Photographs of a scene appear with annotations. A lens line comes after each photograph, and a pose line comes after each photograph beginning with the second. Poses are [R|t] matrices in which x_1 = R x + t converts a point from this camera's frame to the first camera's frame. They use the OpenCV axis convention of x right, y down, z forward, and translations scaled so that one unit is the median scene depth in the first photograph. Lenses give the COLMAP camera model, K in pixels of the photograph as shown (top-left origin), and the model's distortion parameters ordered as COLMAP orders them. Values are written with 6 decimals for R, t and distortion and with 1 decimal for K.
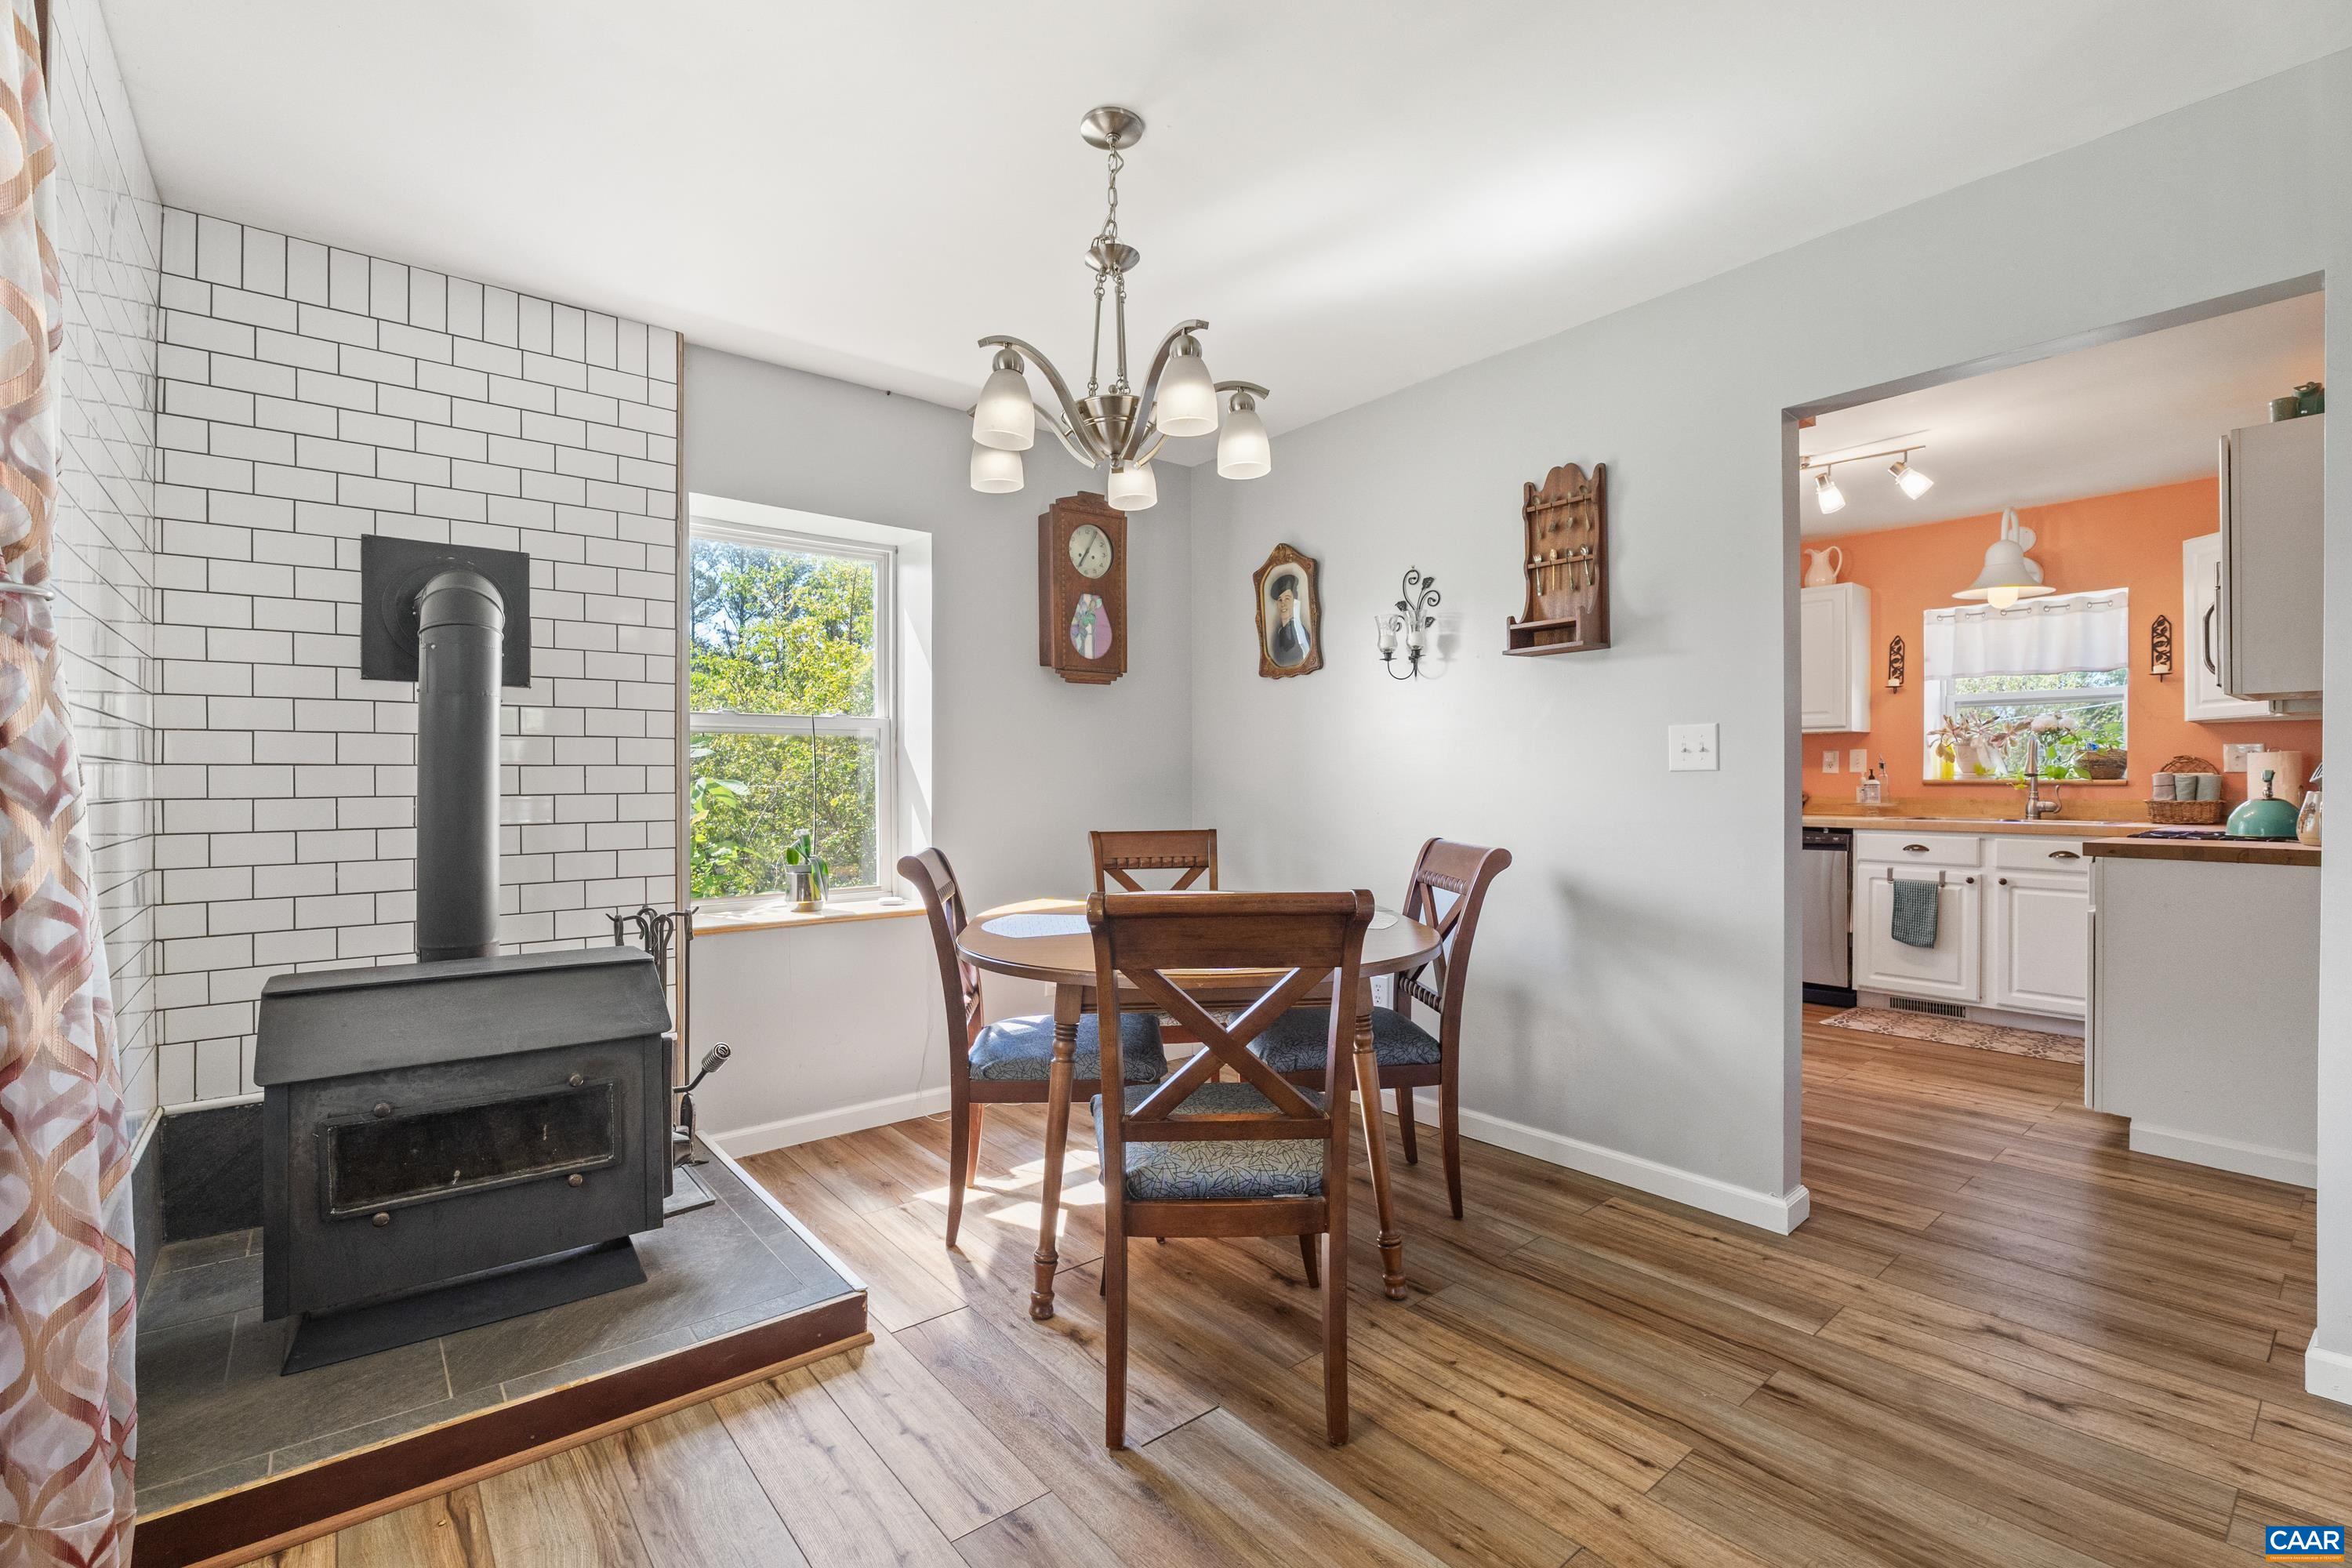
lens RADIAL K [[1049.4, 0, 1177.6], [0, 1049.4, 780.6], [0, 0, 1]] dist [-0.001805, -0.000230]
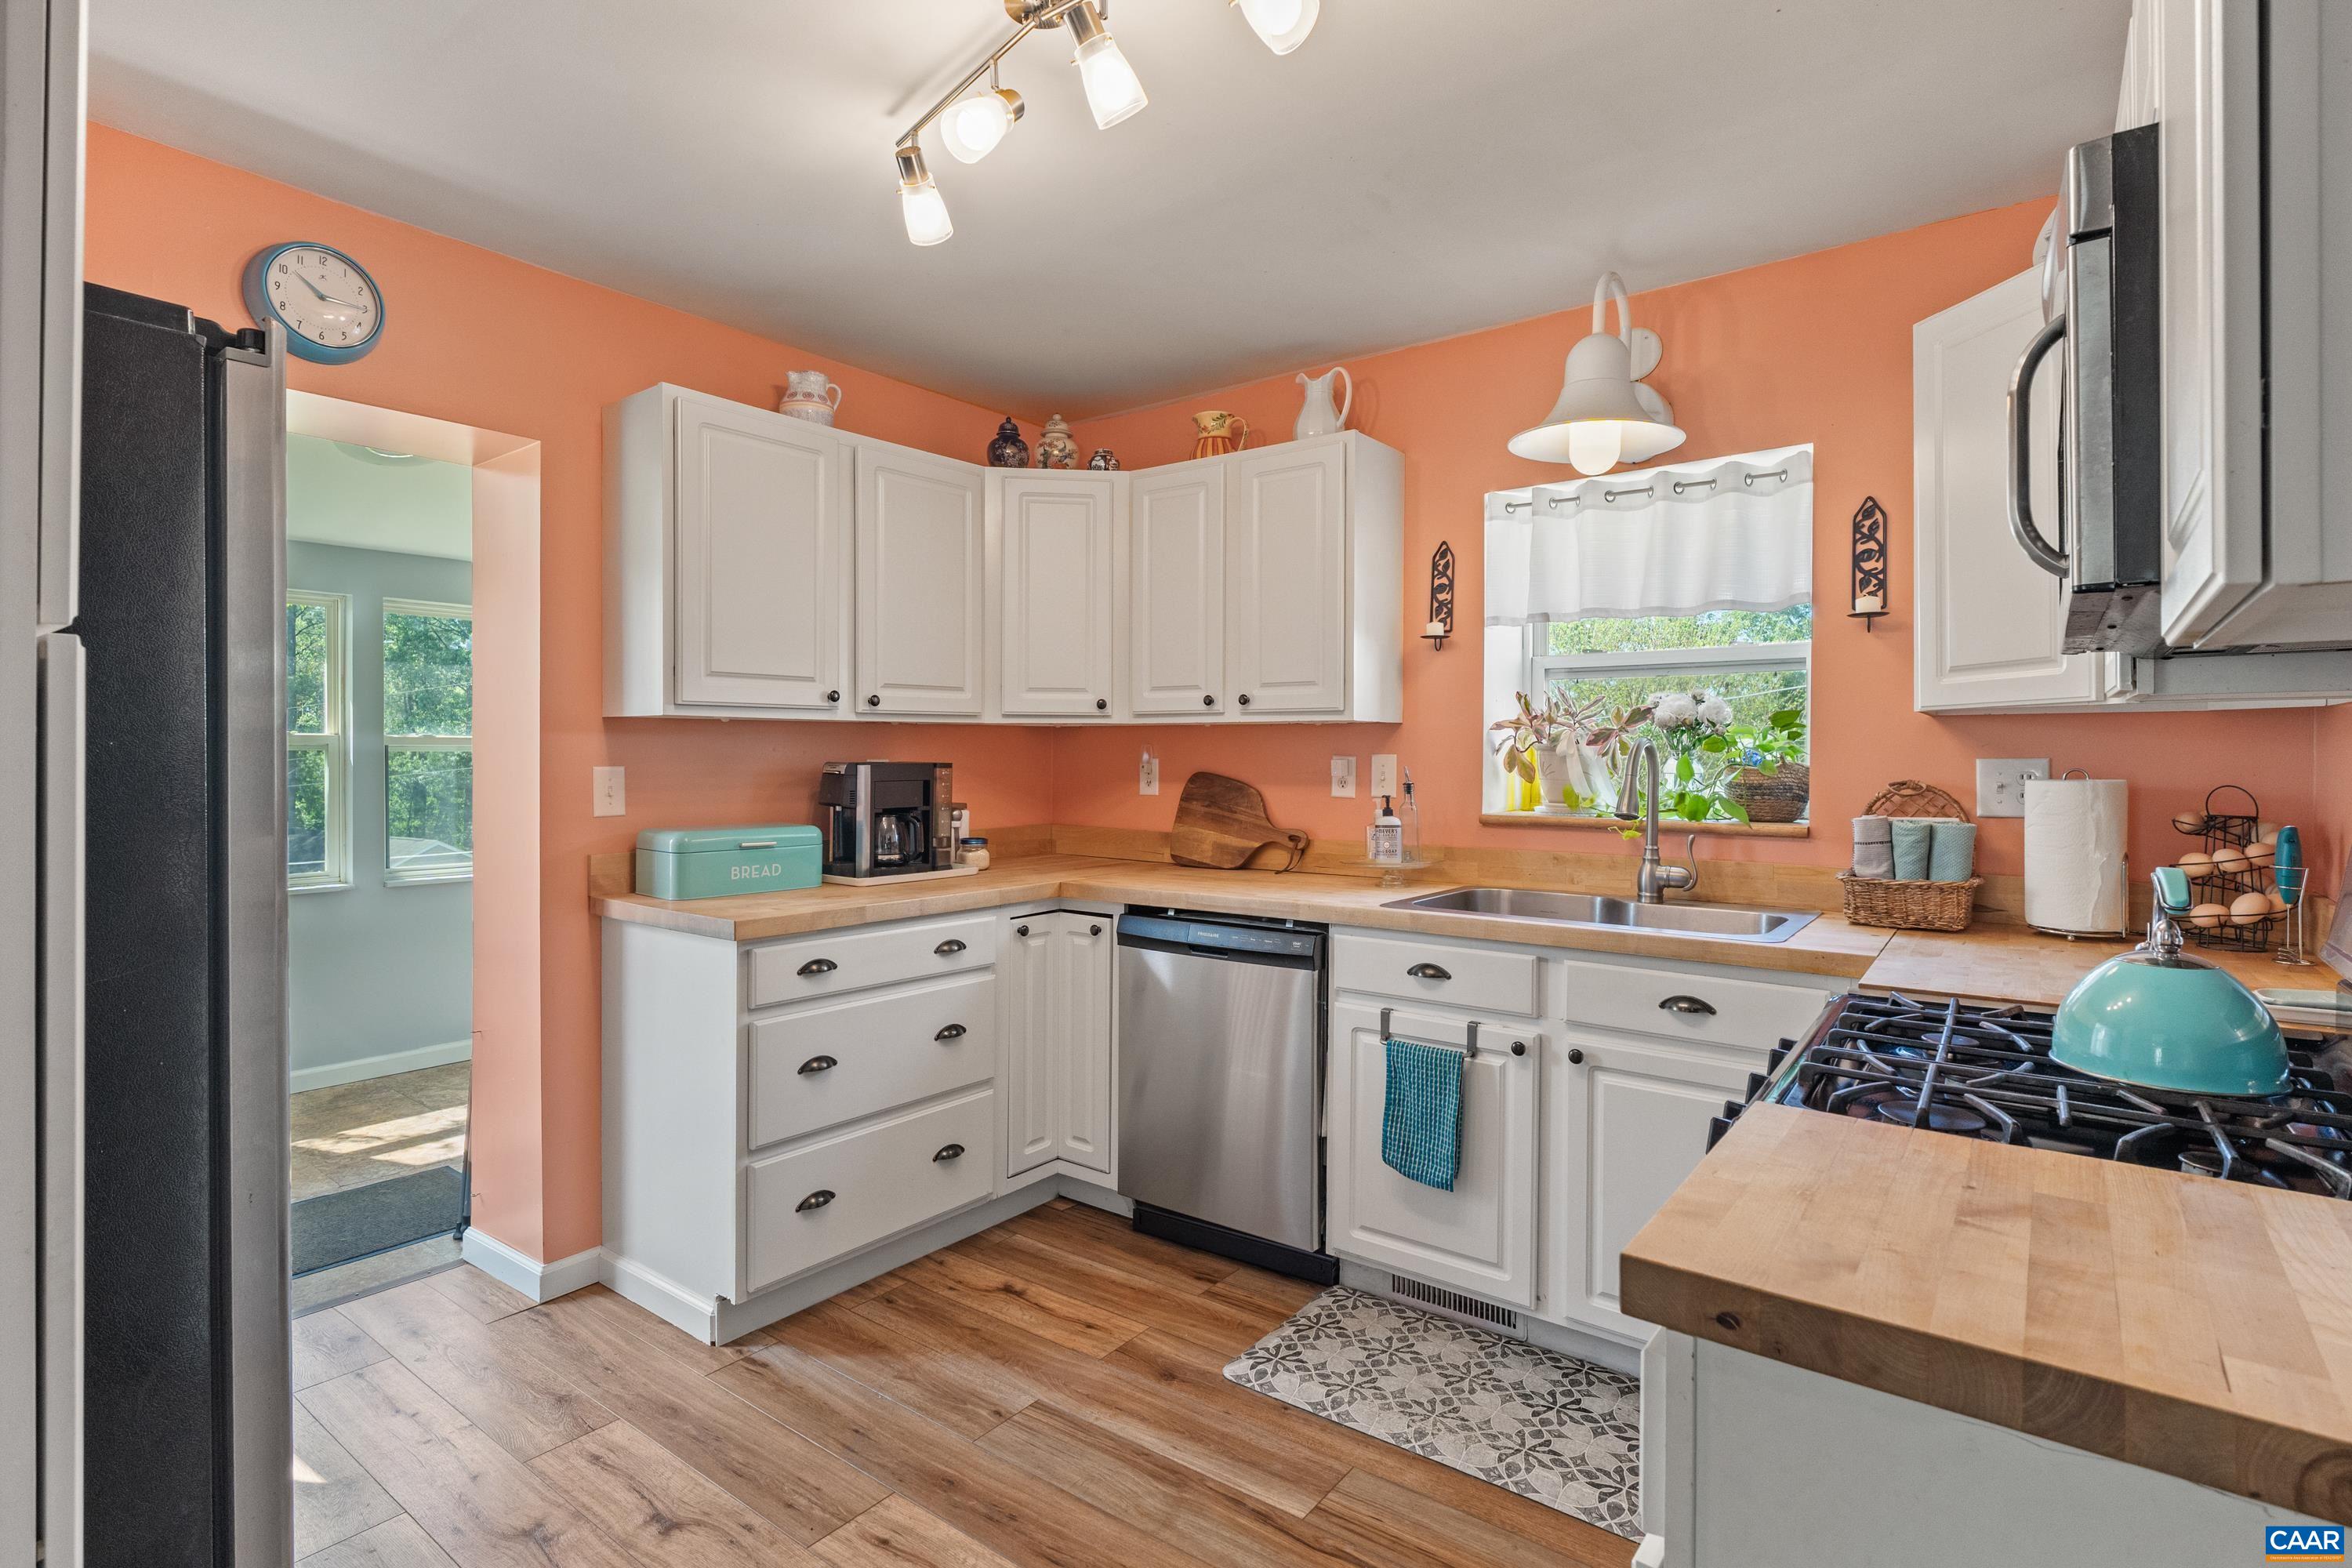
lens RADIAL K [[1164.9, 0, 1174.5], [0, 1164.9, 769.1], [0, 0, 1]] dist [0.006951, 0.000217]
pose [[0.972629, 0.000374, 0.232365, 0.462660], [-0.002376, 0.999962, 0.008336, -0.030724], [-0.232353, -0.008660, 0.972593, 0.507036]]
